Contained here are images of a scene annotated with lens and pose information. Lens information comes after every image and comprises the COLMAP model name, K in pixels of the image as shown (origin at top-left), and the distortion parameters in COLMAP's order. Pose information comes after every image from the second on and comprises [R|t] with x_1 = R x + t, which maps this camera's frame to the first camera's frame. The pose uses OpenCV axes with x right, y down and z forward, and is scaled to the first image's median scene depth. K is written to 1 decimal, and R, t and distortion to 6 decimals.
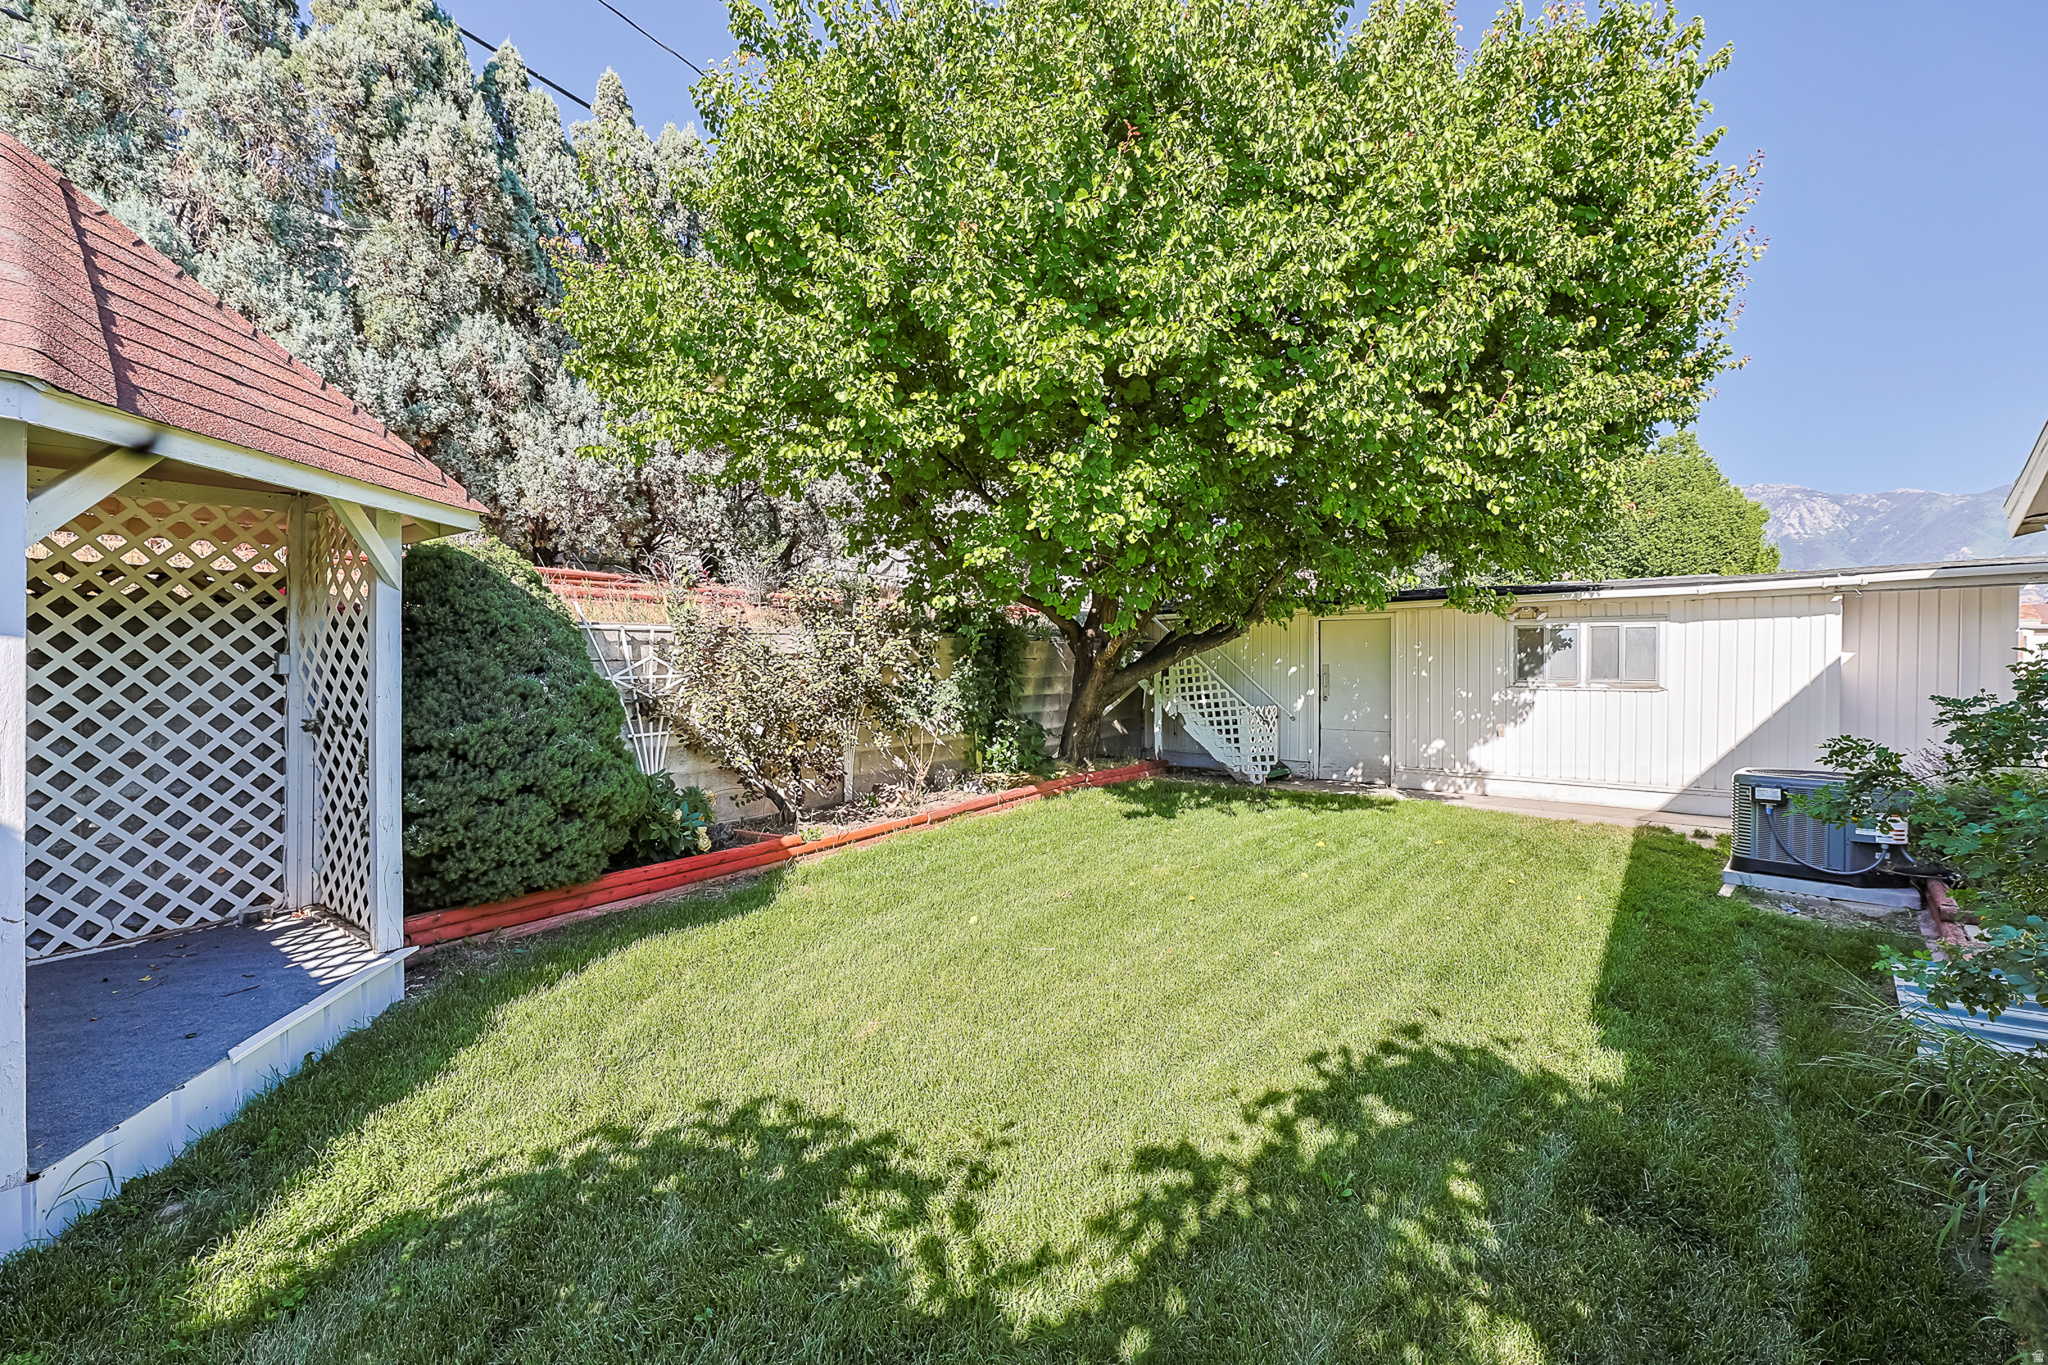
lens RADIAL K [[837.8, 0, 1021.9], [0, 837.8, 678.4], [0, 0, 1]] dist [-0.001026, -0.000029]
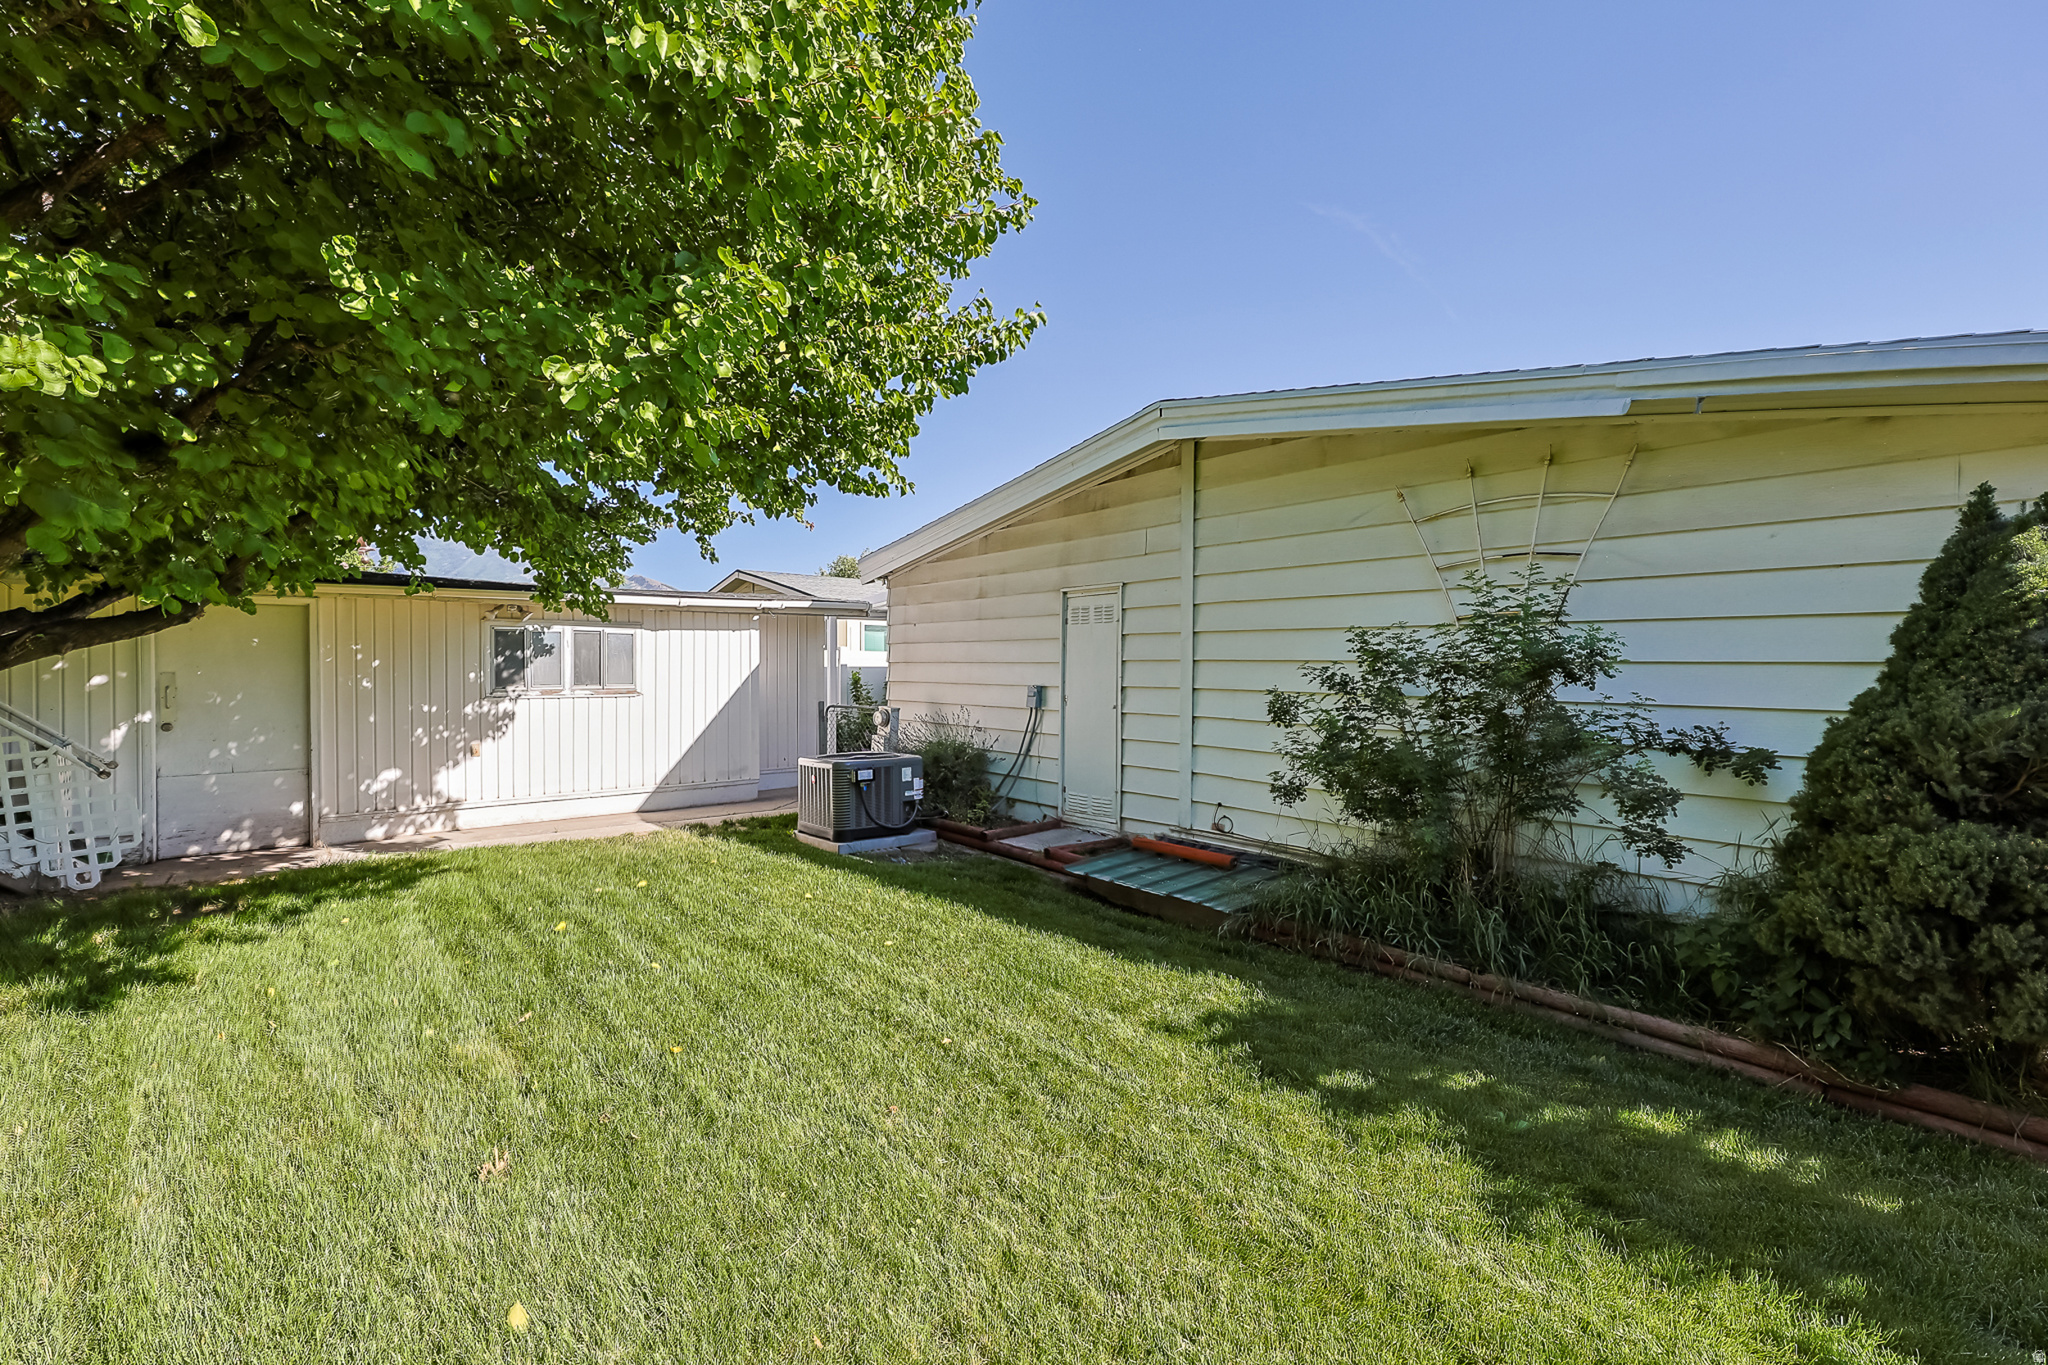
lens RADIAL K [[837.8, 0, 1029.3], [0, 837.8, 676.2], [0, 0, 1]] dist [-0.001026, -0.000029]
pose [[0.110608, -0.012111, 0.993790, -0.204869], [0.013469, 0.999852, 0.010686, -0.012512], [-0.993773, 0.012203, 0.110755, 0.361827]]
